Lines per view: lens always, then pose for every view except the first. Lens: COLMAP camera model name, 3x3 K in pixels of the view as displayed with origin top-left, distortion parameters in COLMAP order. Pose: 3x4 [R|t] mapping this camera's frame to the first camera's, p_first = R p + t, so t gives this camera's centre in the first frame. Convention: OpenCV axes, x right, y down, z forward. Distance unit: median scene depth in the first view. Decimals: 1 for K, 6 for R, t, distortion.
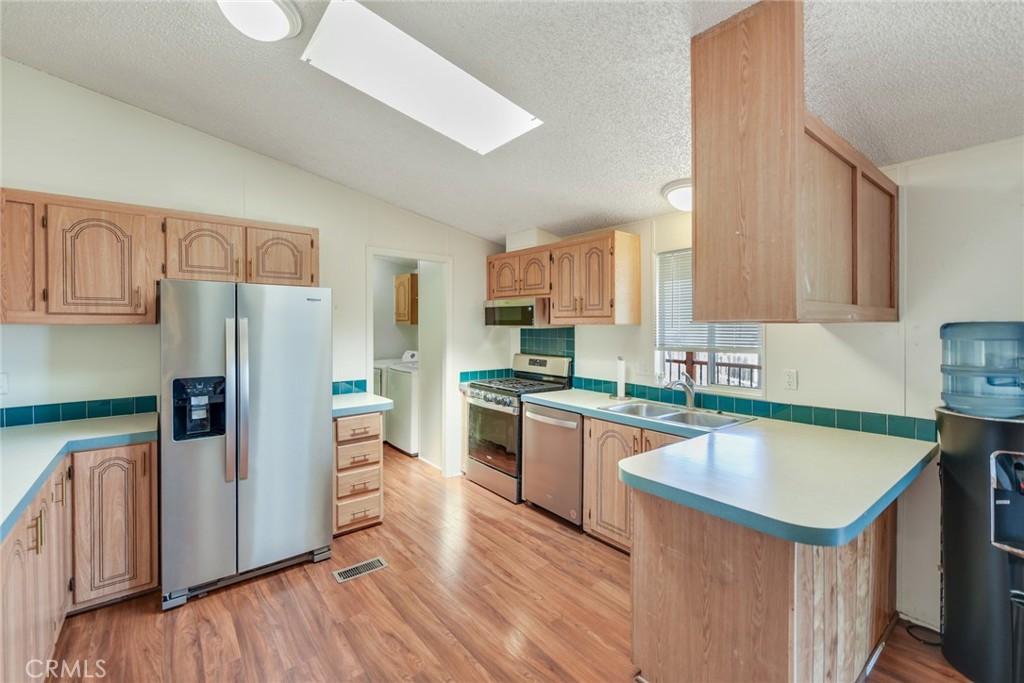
lens RADIAL K [[439.6, 0, 508.2], [0, 439.6, 333.3], [0, 0, 1]] dist [0.001107, 0.000039]
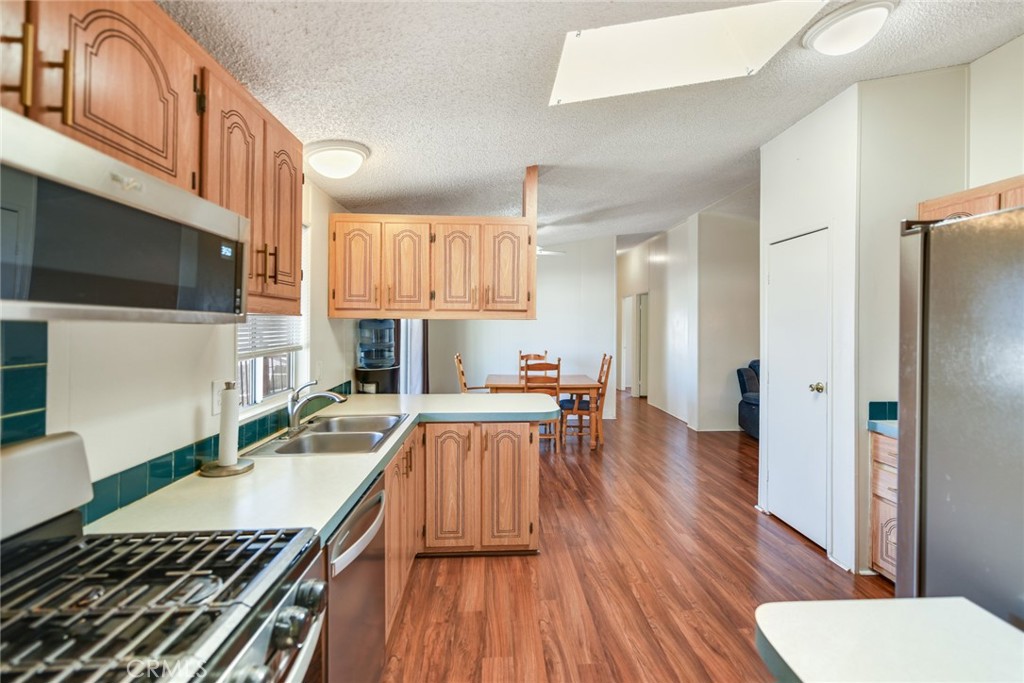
lens RADIAL K [[439.6, 0, 508.8], [0, 439.6, 332.3], [0, 0, 1]] dist [0.001107, 0.000039]
pose [[-0.809244, -0.008153, 0.587416, -0.348721], [0.002115, 0.999857, 0.016791, -0.011726], [-0.587469, 0.014830, -0.809111, 1.539145]]
